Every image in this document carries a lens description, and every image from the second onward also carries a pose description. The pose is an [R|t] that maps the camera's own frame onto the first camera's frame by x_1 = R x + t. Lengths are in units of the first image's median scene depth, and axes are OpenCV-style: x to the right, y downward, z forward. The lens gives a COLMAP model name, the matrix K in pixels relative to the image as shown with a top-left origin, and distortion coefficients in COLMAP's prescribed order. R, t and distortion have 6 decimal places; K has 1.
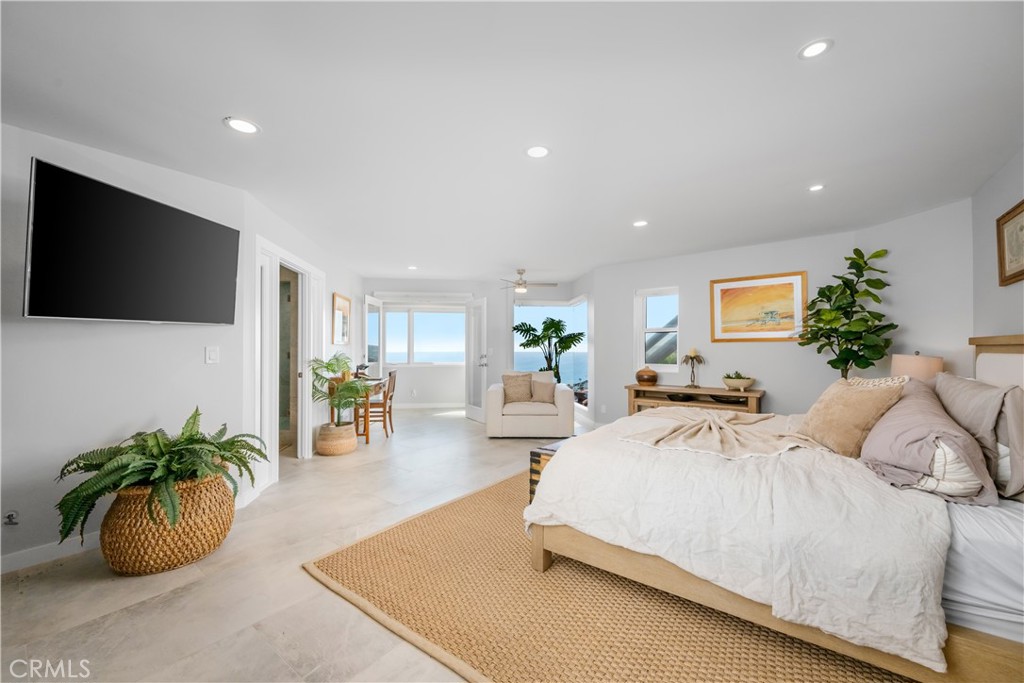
lens RADIAL K [[397.9, 0, 513.5], [0, 397.9, 344.7], [0, 0, 1]] dist [0.000116, 0.000006]
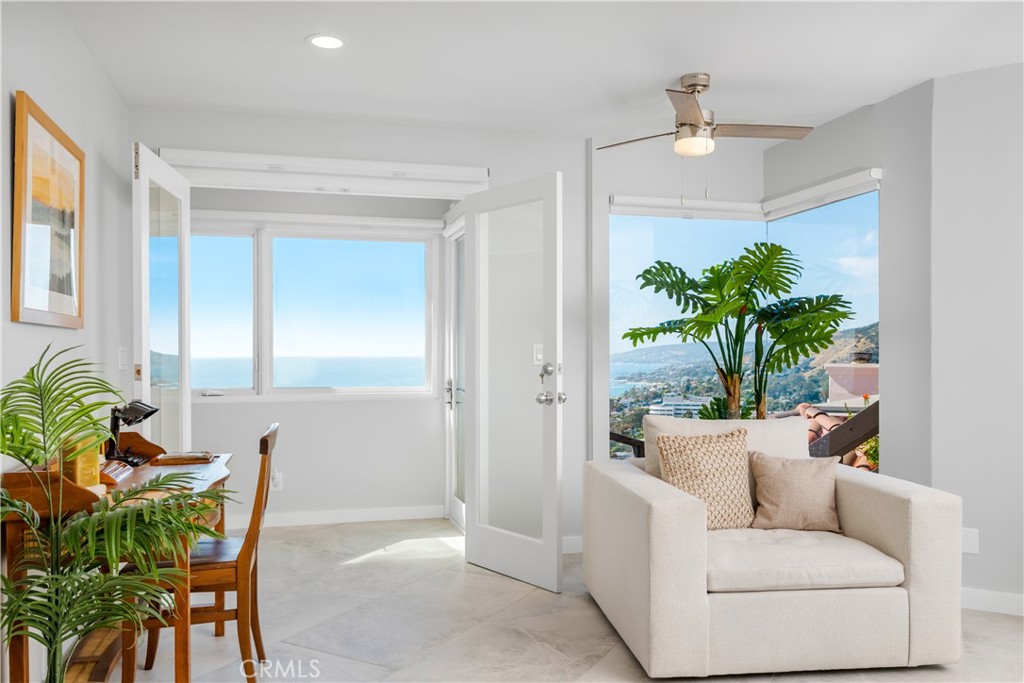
lens RADIAL K [[791.0, 0, 508.2], [0, 791.0, 344.5], [0, 0, 1]] dist [0.013893, -0.002681]
pose [[0.989913, -0.000814, 0.141671, -0.192909], [0.000312, 0.999994, 0.003569, 0.008408], [-0.141673, -0.003489, 0.989907, 0.411605]]
